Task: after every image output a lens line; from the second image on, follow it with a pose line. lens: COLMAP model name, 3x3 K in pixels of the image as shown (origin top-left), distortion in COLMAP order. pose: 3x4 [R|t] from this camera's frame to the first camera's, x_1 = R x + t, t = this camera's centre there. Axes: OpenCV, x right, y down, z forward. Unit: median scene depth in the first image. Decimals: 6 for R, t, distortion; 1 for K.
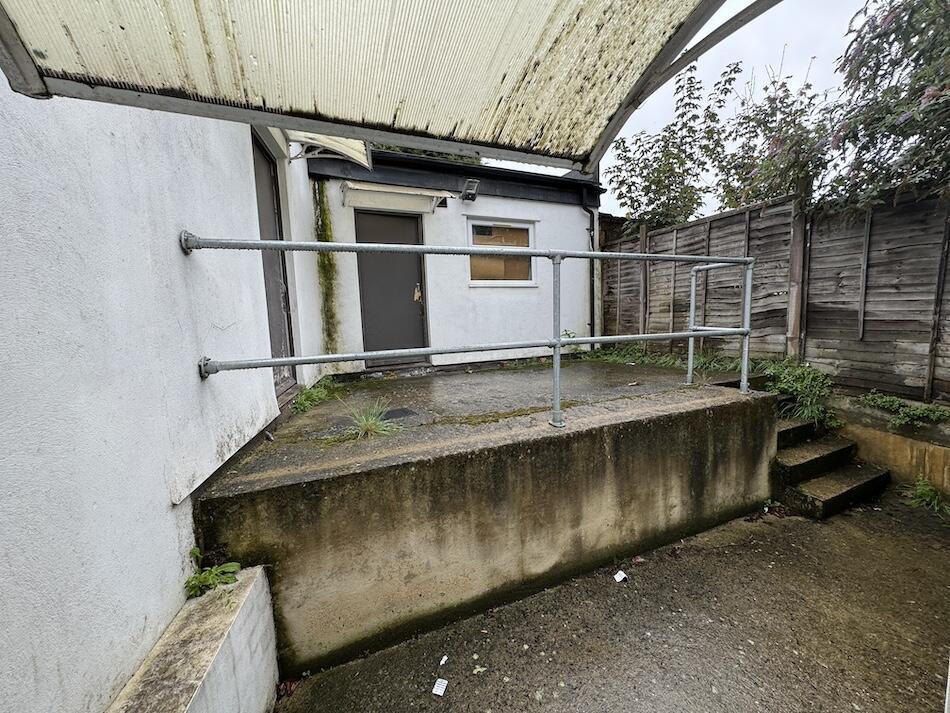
lens RADIAL K [[379.0, 0, 475.0], [0, 379.0, 356.5], [0, 0, 1]] dist [-0.013049, 0.000041]
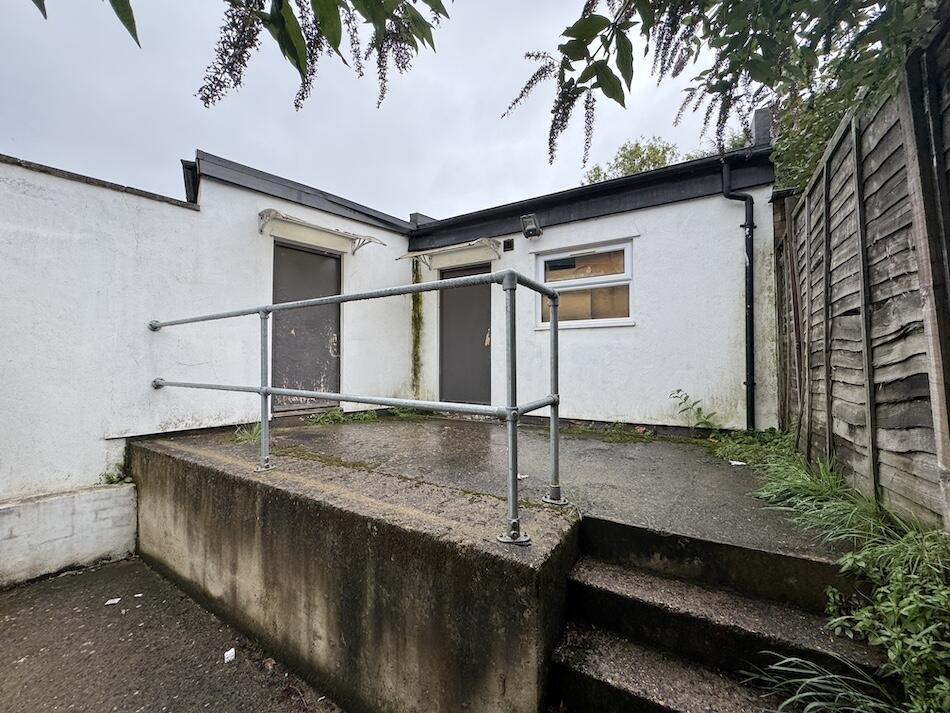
lens RADIAL K [[379.0, 0, 475.0], [0, 379.0, 356.5], [0, 0, 1]] dist [-0.013049, 0.000041]
pose [[0.578573, 0.019588, -0.815395, 0.661969], [-0.105637, 0.993091, -0.051099, -0.065111], [0.808761, 0.115701, 0.576645, 0.399766]]
